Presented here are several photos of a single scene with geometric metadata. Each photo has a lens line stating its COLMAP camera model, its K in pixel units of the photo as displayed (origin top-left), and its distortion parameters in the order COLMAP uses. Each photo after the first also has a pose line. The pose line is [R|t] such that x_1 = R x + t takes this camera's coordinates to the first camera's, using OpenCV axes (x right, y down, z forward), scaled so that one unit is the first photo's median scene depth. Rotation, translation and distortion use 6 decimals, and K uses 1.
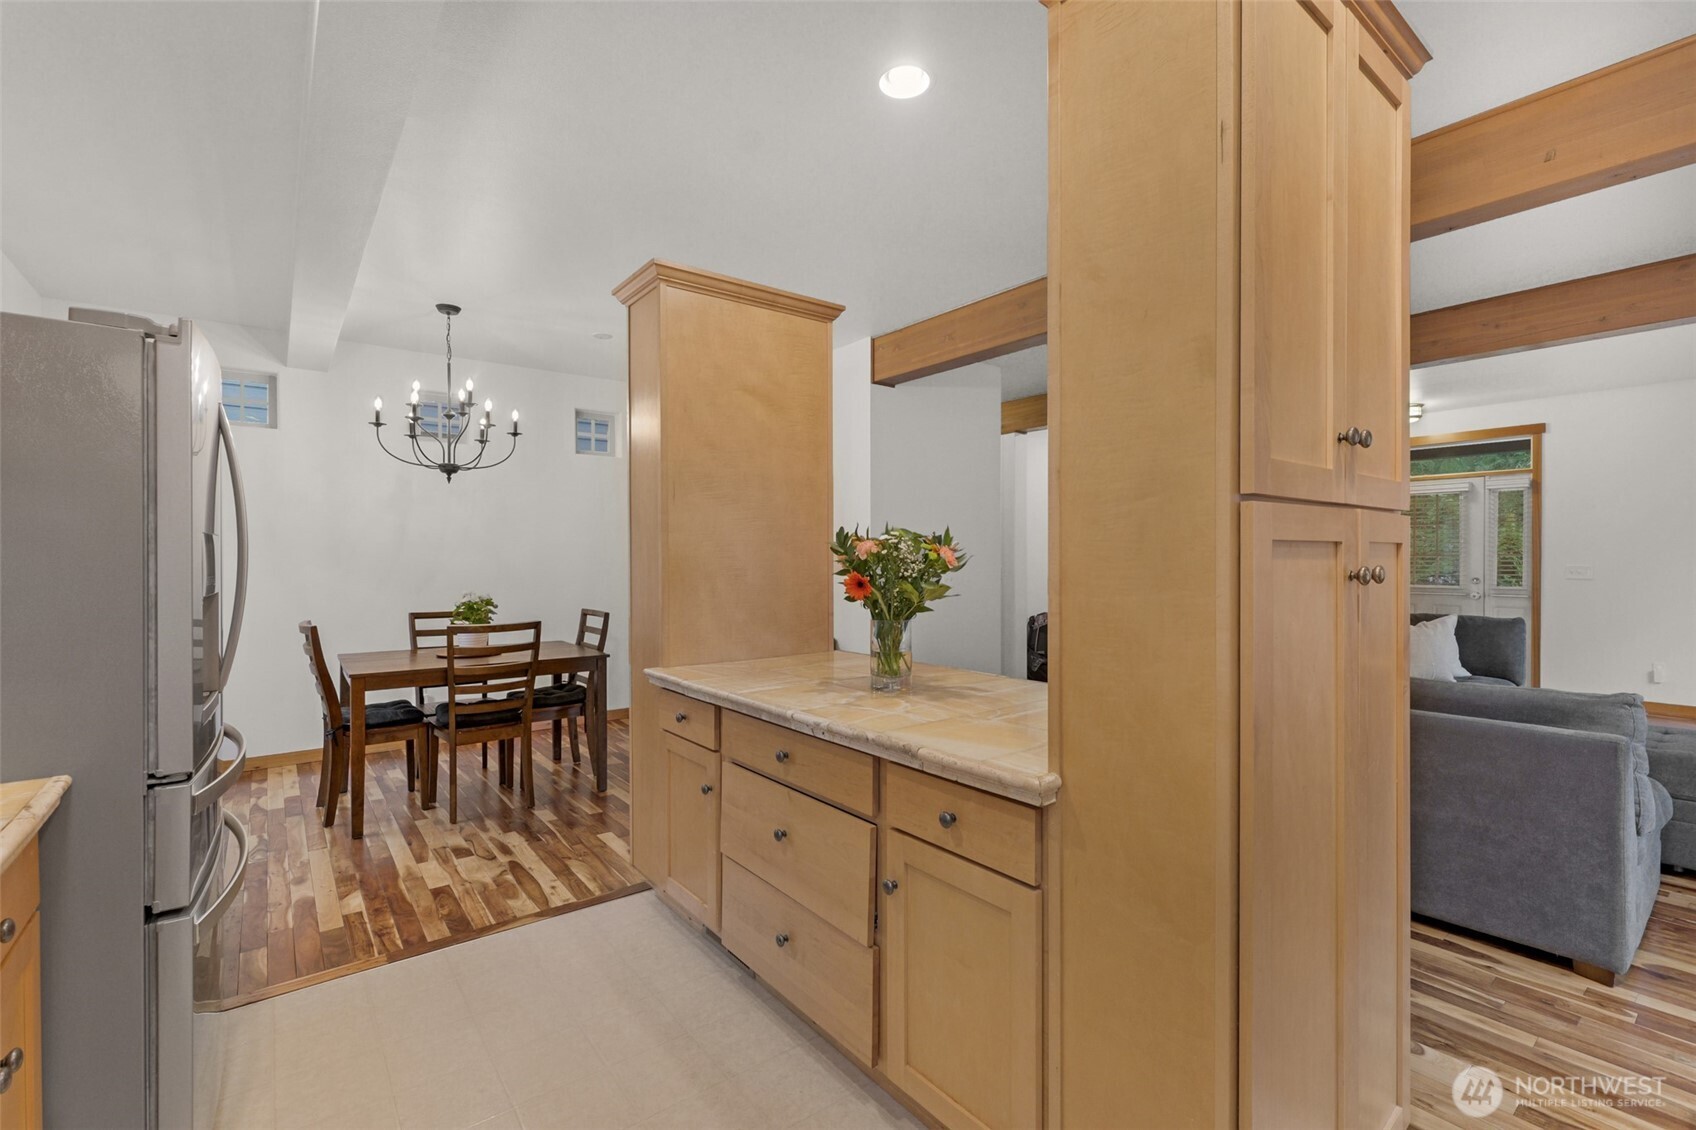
lens RADIAL K [[738.8, 0, 844.9], [0, 738.8, 568.6], [0, 0, 1]] dist [-0.001987, 0.000217]
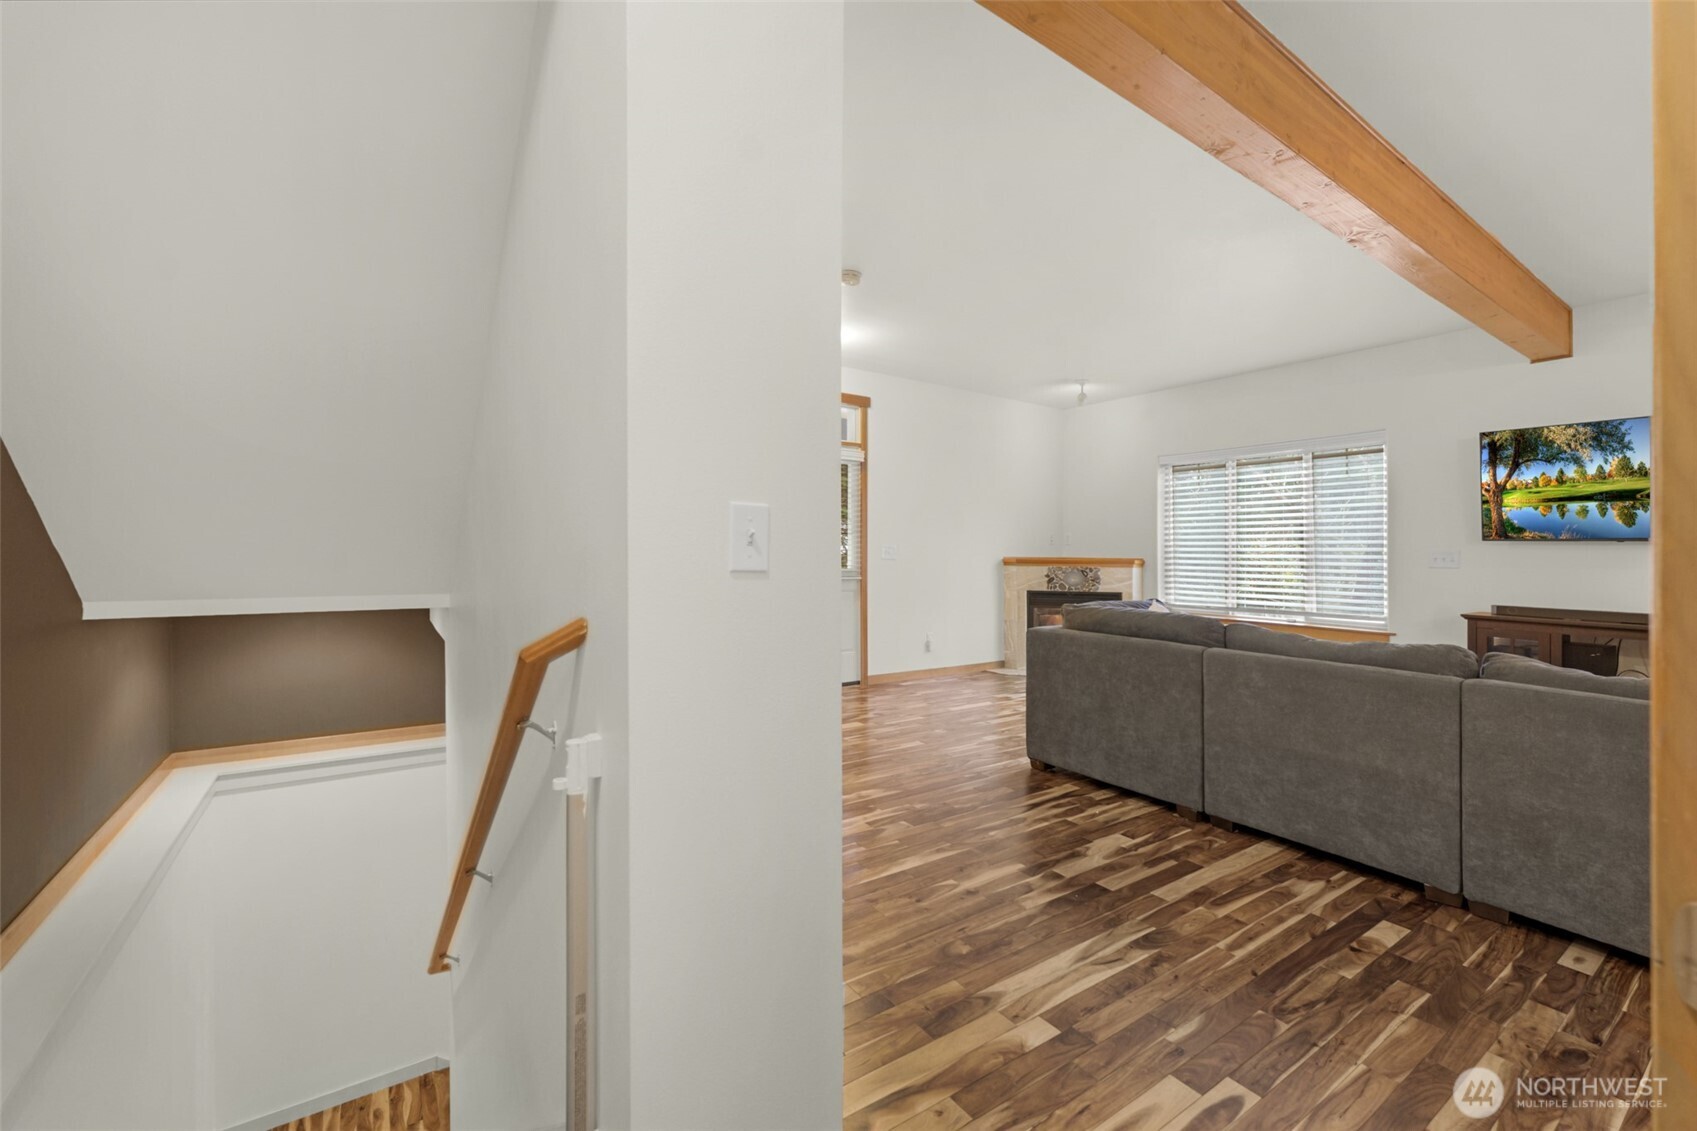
lens RADIAL K [[701.1, 0, 850.4], [0, 701.1, 557.0], [0, 0, 1]] dist [0.000293, 0.000227]
pose [[0.052467, -0.002105, 0.998620, 0.040931], [0.003146, 0.999993, 0.001942, 0.011188], [-0.998618, 0.003040, 0.052473, 1.293212]]
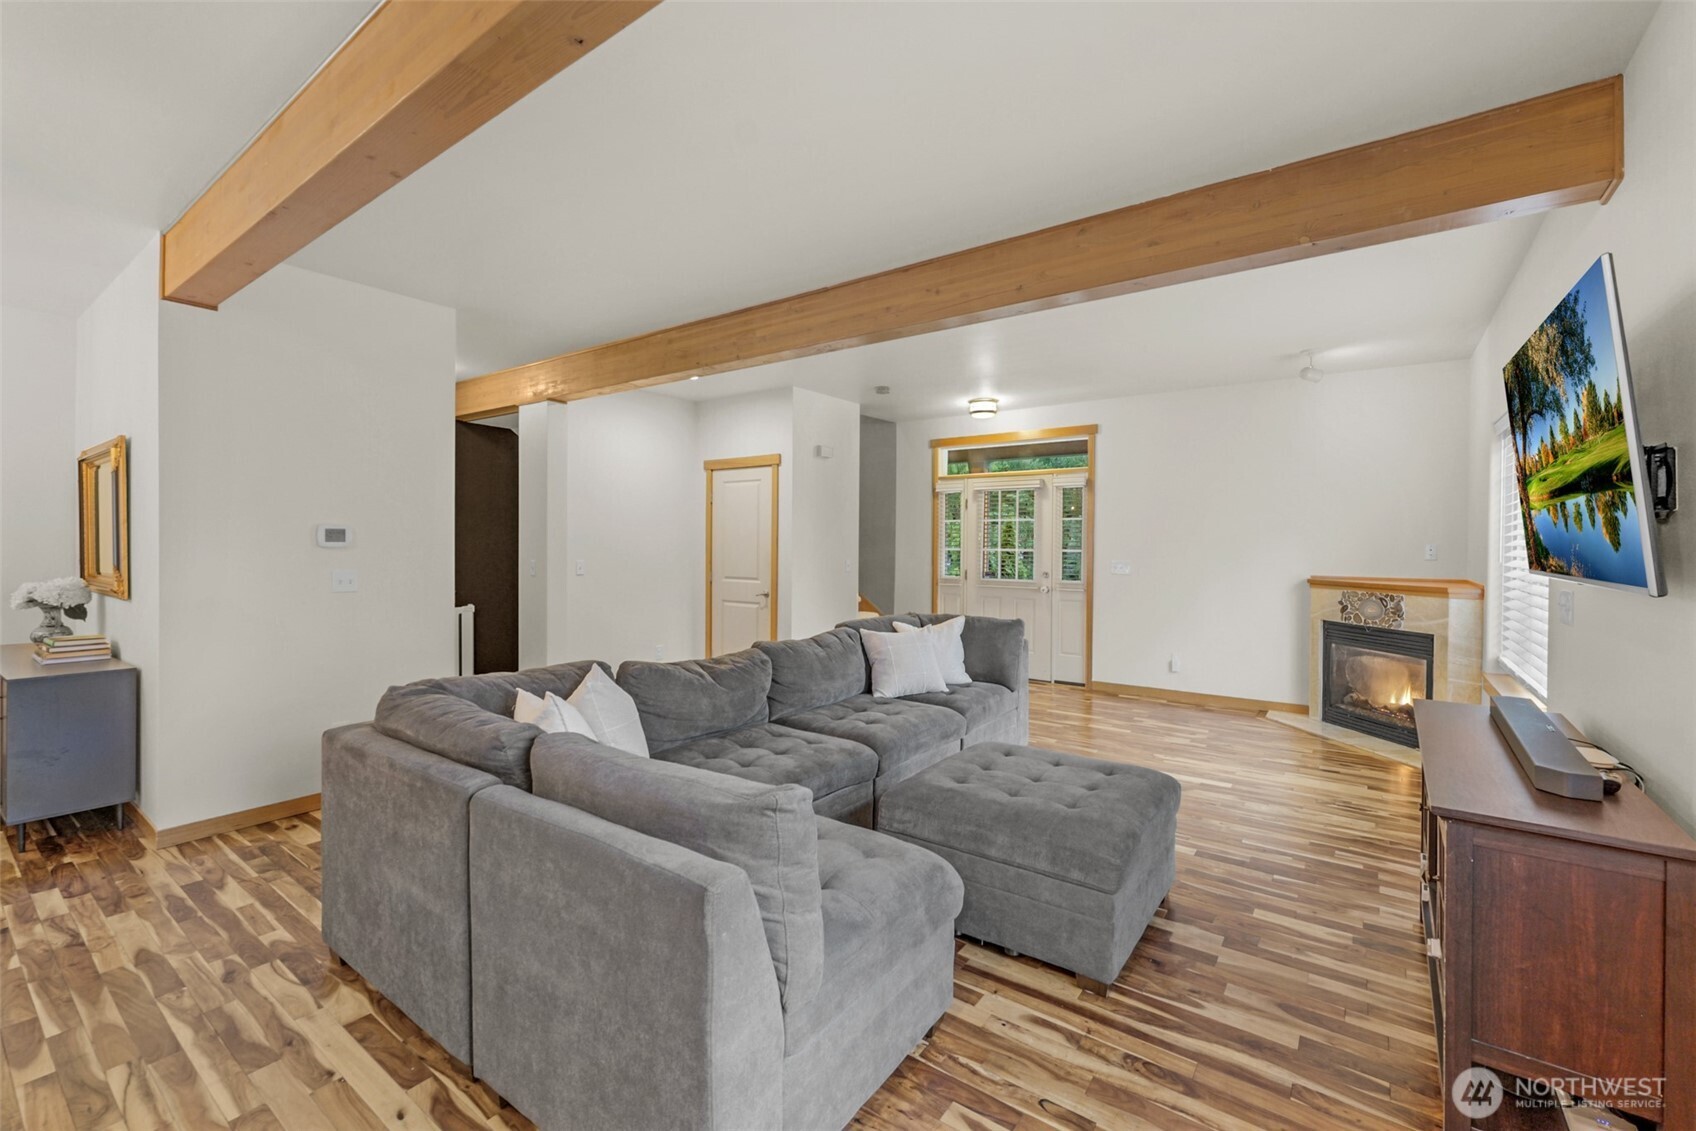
lens RADIAL K [[700.7, 0, 843.8], [0, 700.7, 557.0], [0, 0, 1]] dist [0.000293, 0.000227]
pose [[0.962314, 0.003767, 0.271915, 0.443901], [-0.005284, 0.999974, 0.004847, -0.016359], [-0.271889, -0.006101, 0.962309, 0.187451]]
